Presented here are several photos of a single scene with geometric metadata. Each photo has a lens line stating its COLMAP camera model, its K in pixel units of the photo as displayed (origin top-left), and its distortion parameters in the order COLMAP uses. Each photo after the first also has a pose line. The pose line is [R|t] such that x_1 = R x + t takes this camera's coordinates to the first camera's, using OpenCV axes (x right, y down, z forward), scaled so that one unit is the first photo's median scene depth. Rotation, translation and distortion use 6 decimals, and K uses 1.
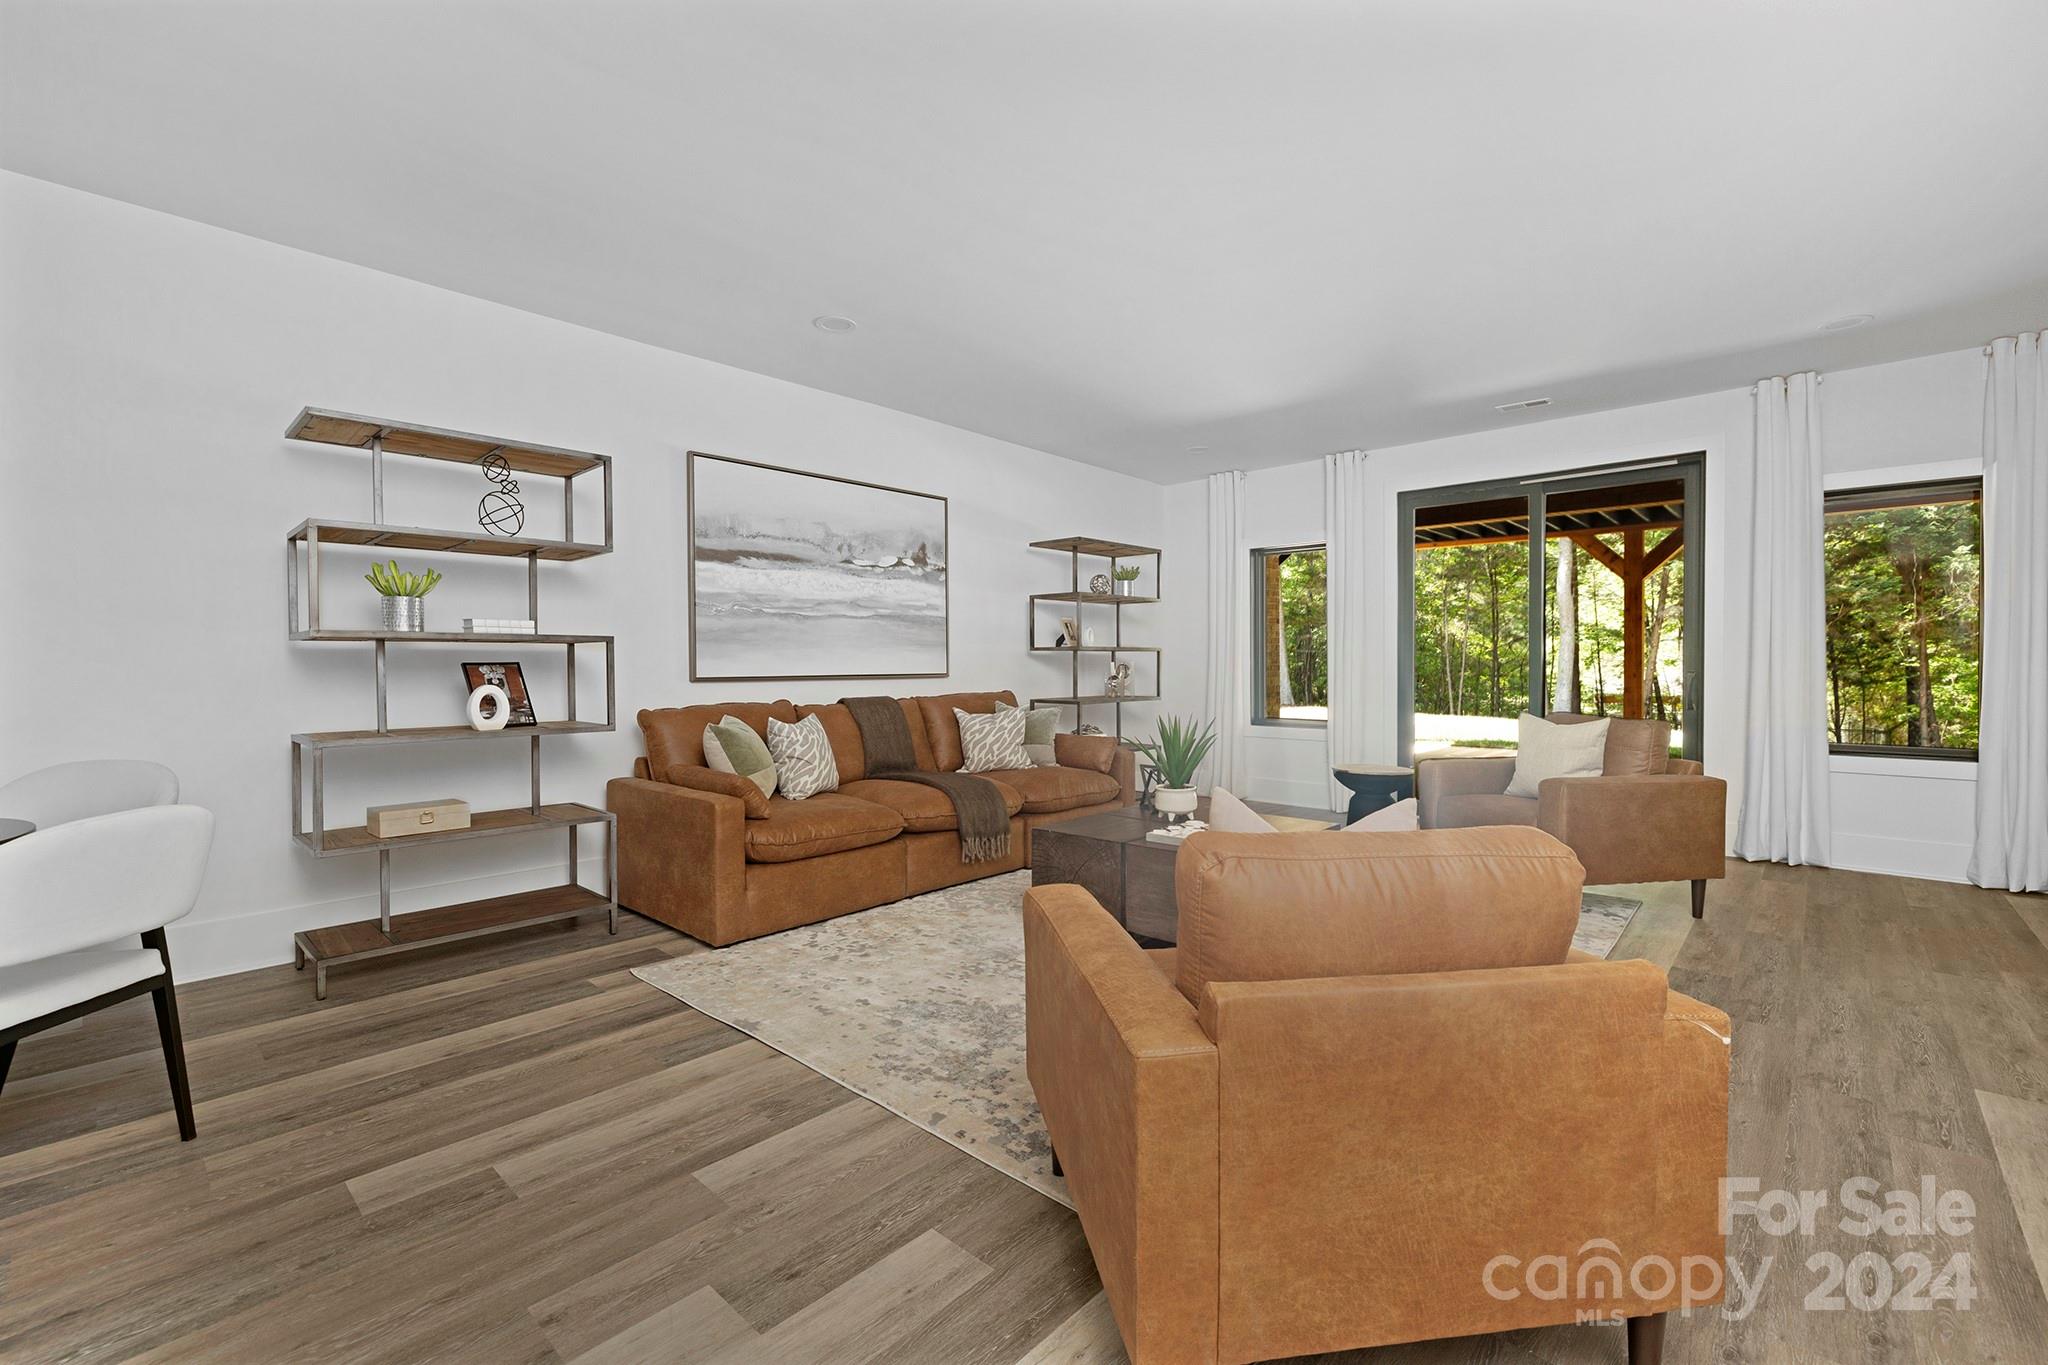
lens RADIAL K [[873.8, 0, 1007.2], [0, 873.8, 688.3], [0, 0, 1]] dist [0.007239, 0.000601]
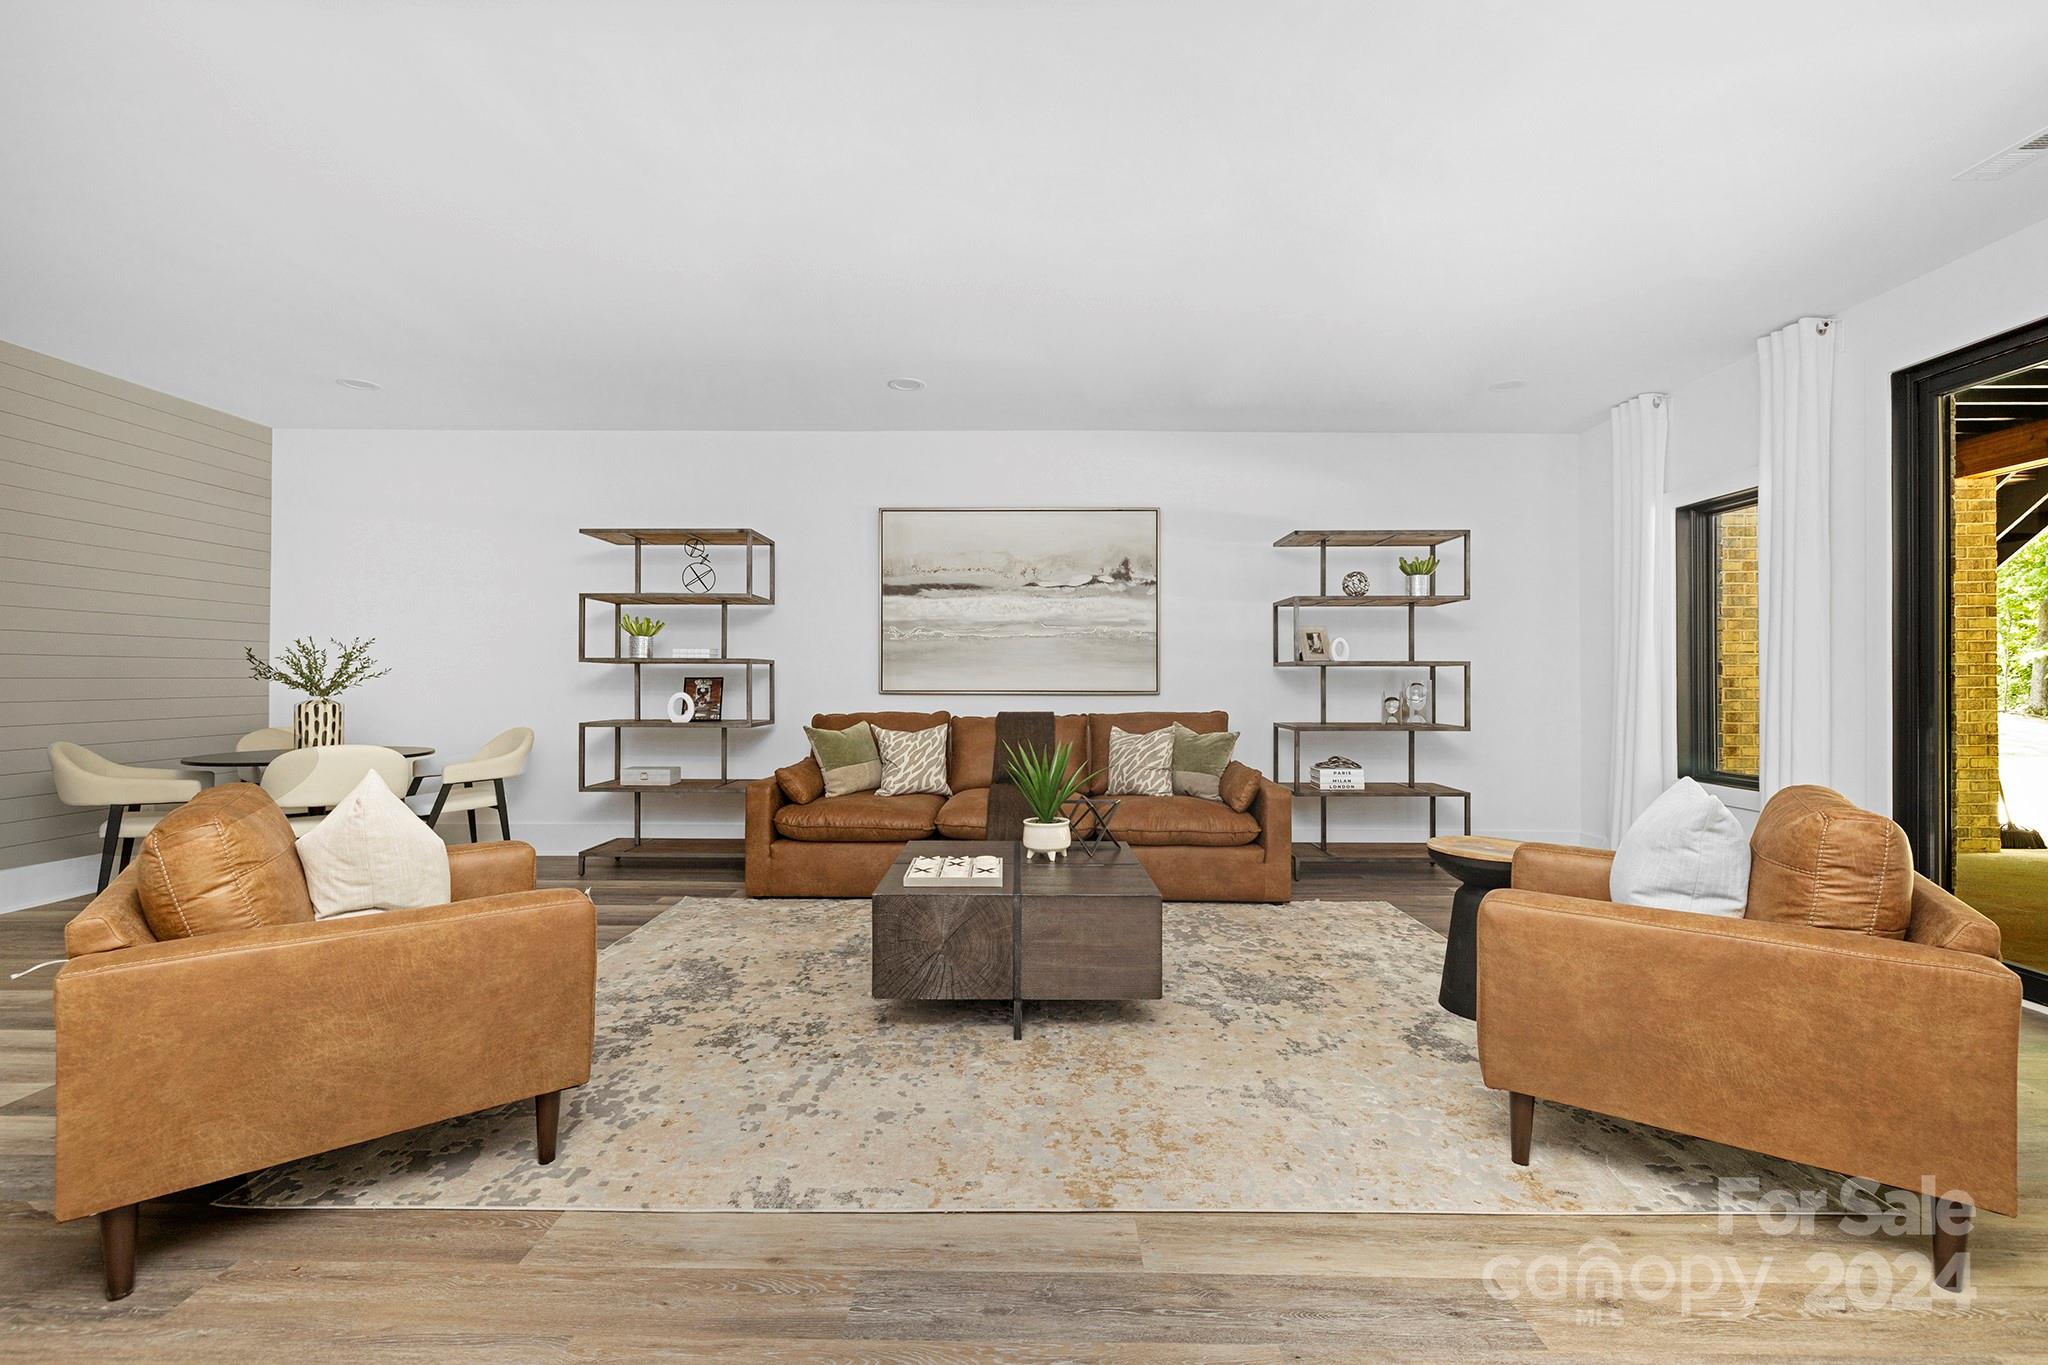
lens RADIAL K [[873.8, 0, 1014.9], [0, 873.8, 682.2], [0, 0, 1]] dist [0.007239, 0.000601]
pose [[0.676282, 0.002942, -0.736637, 0.859259], [-0.025758, 0.999475, -0.019655, -0.006551], [0.736192, 0.032266, 0.676003, 0.393889]]
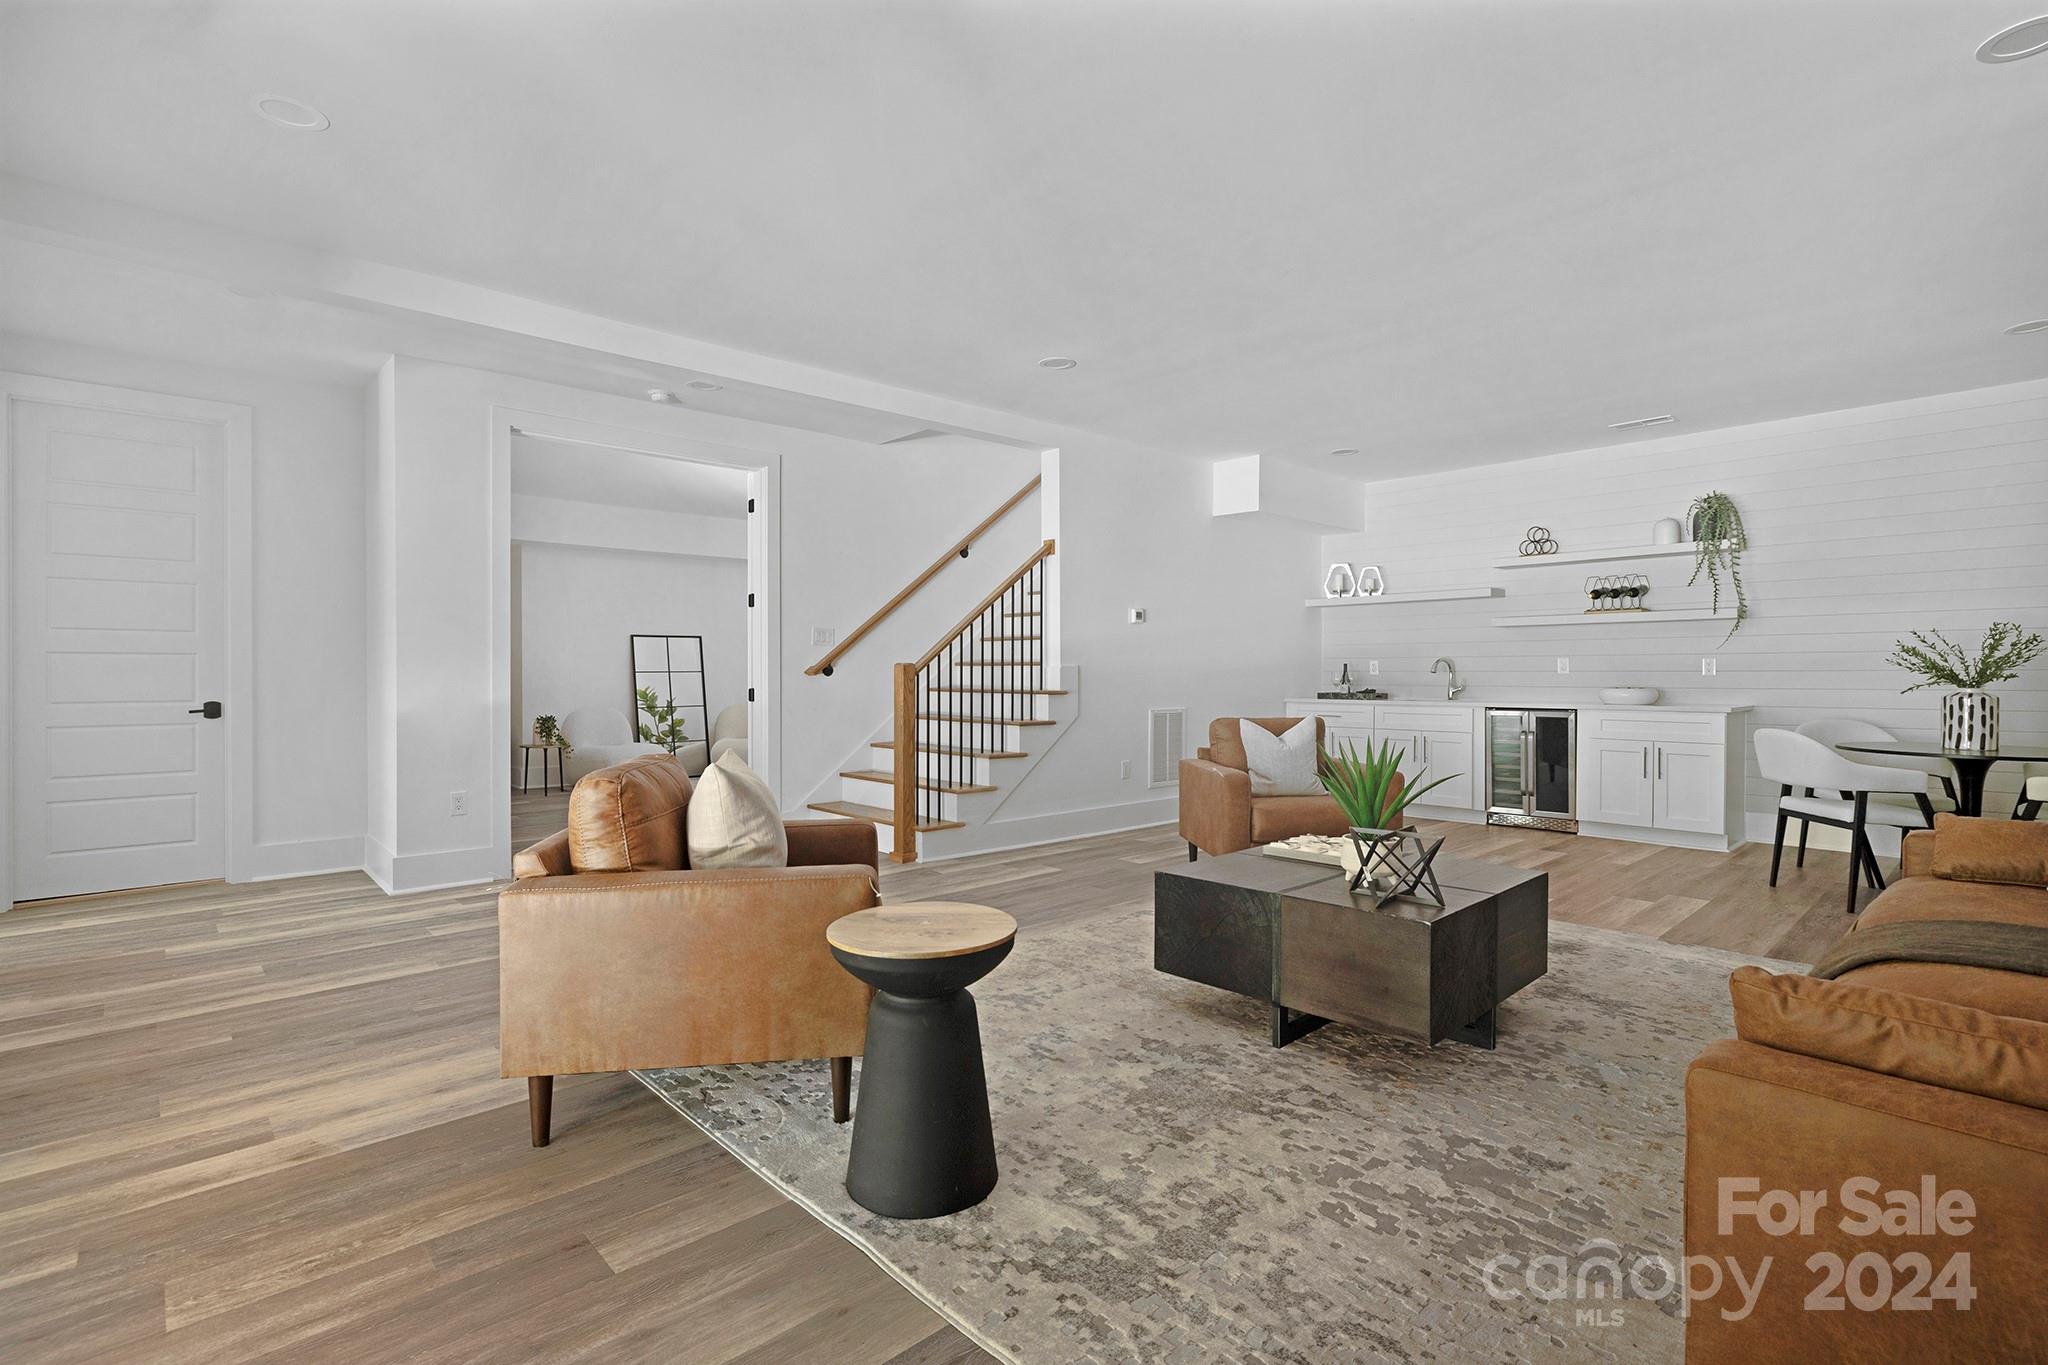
lens RADIAL K [[950.0, 0, 1016.8], [0, 950.0, 682.4], [0, 0, 1]] dist [0.002847, 0.000255]
pose [[-0.997588, -0.000070, 0.069419, 0.448935], [0.002575, 0.999274, 0.038008, -0.045918], [-0.069371, 0.038095, -0.996863, 1.888313]]
